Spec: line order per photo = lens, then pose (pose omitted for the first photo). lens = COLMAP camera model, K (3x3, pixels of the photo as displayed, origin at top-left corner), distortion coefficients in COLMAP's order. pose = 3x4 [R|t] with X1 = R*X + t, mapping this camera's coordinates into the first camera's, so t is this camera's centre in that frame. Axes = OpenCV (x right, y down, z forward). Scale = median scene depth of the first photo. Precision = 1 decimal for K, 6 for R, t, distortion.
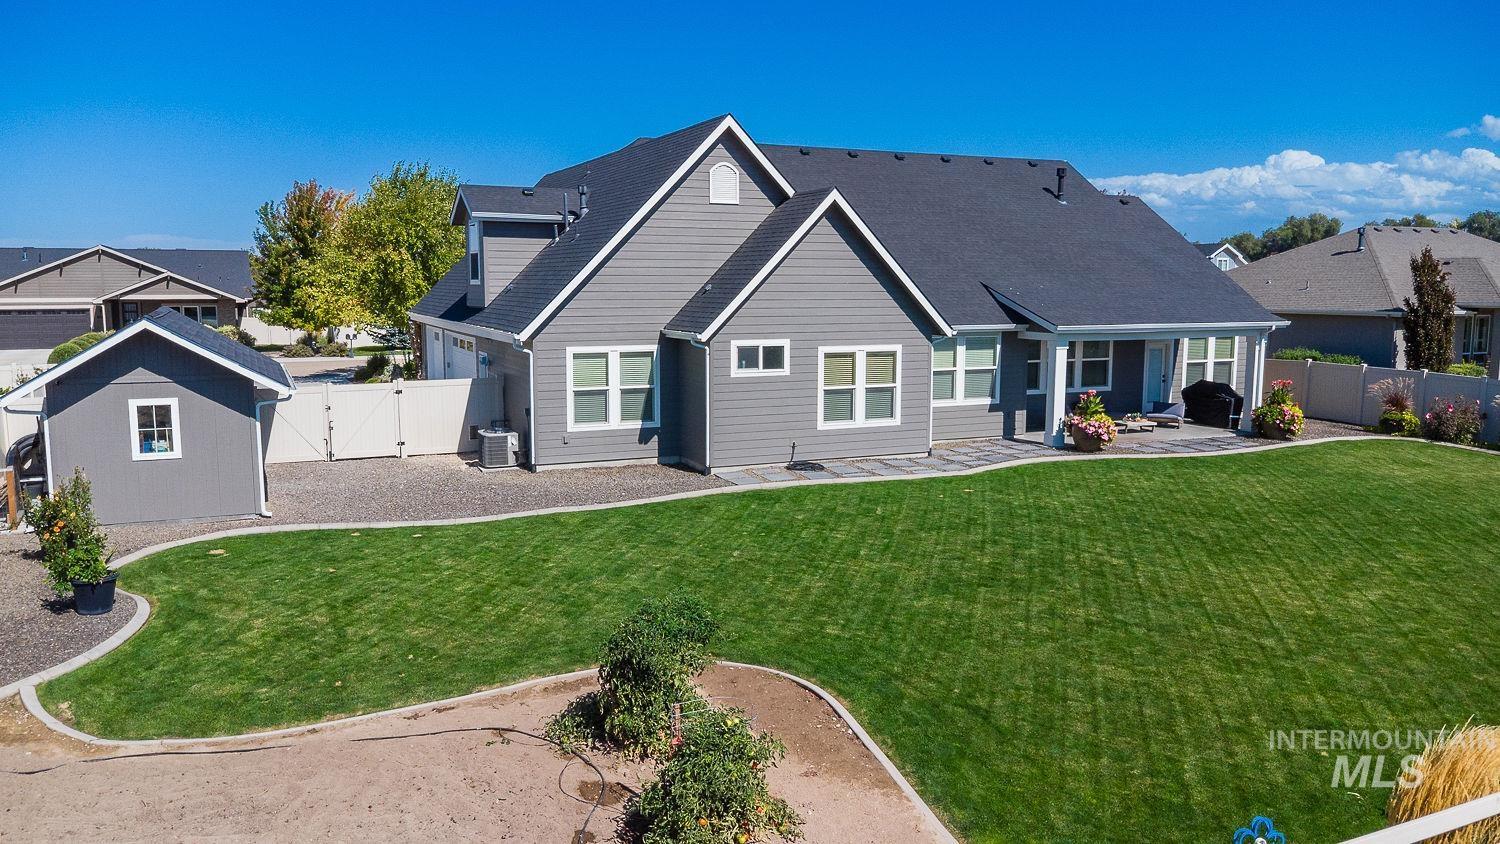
lens RADIAL K [[1095.9, 0, 750.0], [0, 1095.9, 422.0], [0, 0, 1]] dist [0.008865, -0.008829]
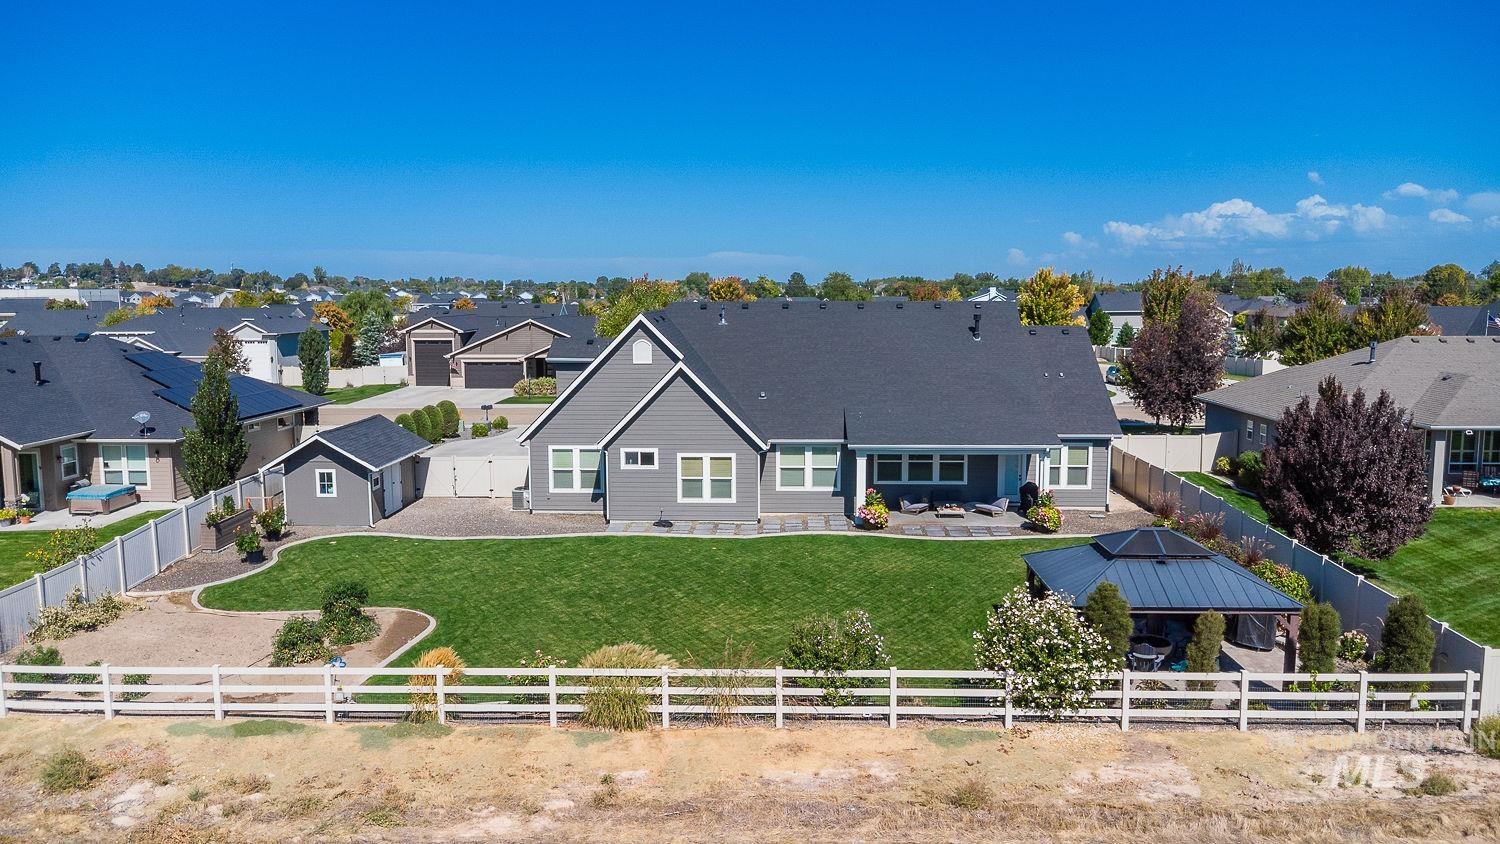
lens RADIAL K [[1055.0, 0, 750.0], [0, 1055.0, 422.0], [0, 0, 1]] dist [0.009808, 0.001721]
pose [[0.901079, 0.047603, -0.431033, 0.850693], [-0.052314, 0.998630, 0.000927, -0.122953], [0.430487, 0.021714, 0.902335, -0.402873]]
